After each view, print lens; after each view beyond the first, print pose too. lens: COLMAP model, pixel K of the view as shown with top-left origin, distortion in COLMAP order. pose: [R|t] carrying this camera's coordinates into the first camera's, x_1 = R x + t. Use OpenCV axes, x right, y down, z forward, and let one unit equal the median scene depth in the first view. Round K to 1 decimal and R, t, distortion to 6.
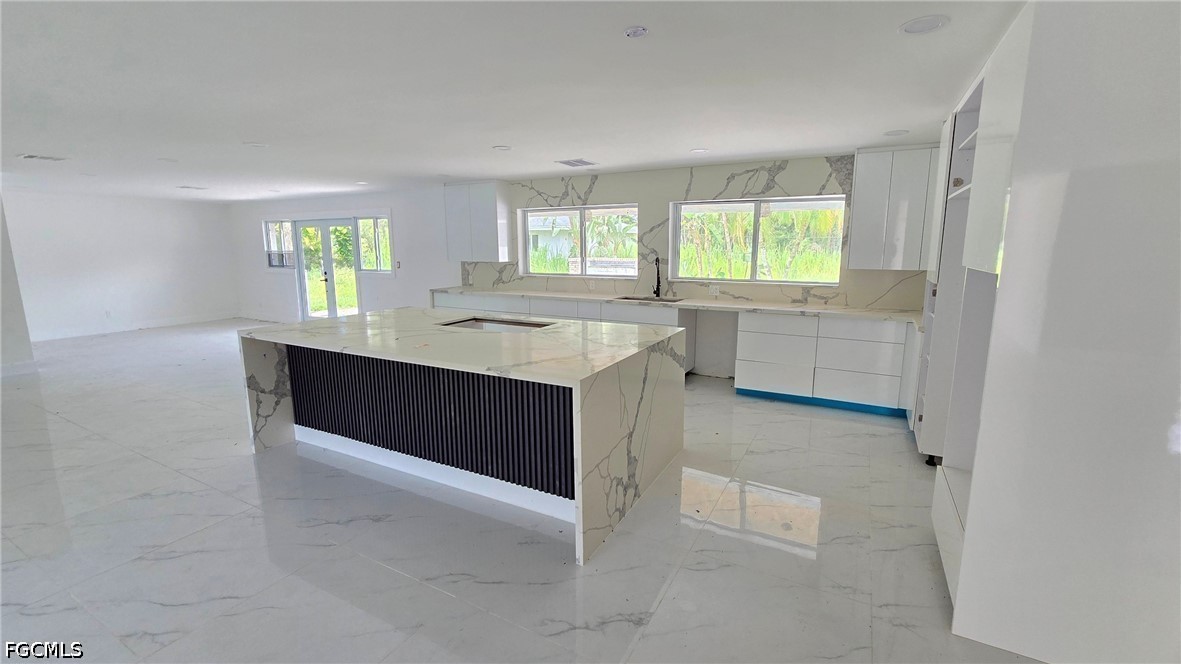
lens RADIAL K [[487.8, 0, 593.7], [0, 487.8, 326.4], [0, 0, 1]] dist [-0.001548, 0.000125]
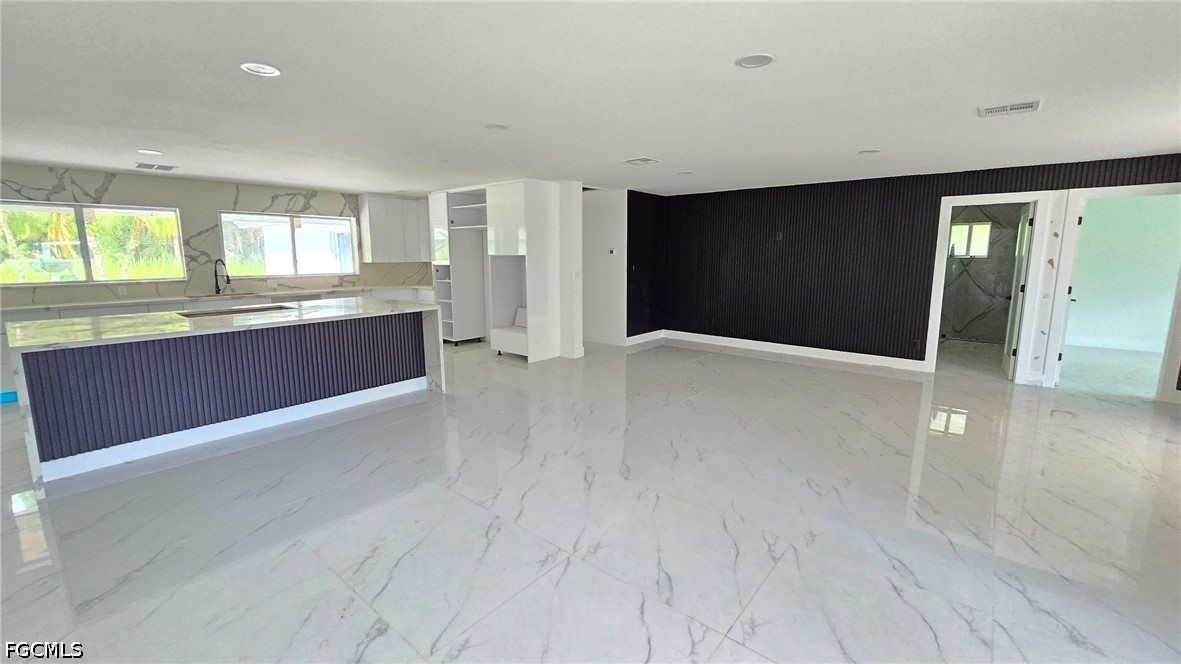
lens RADIAL K [[487.8, 0, 593.7], [0, 487.8, 326.4], [0, 0, 1]] dist [-0.001548, 0.000125]
pose [[0.197673, -0.144137, 0.969613, -0.752882], [0.166265, 0.979729, 0.111744, 0.028736], [-0.966065, 0.139124, 0.217631, -0.060938]]
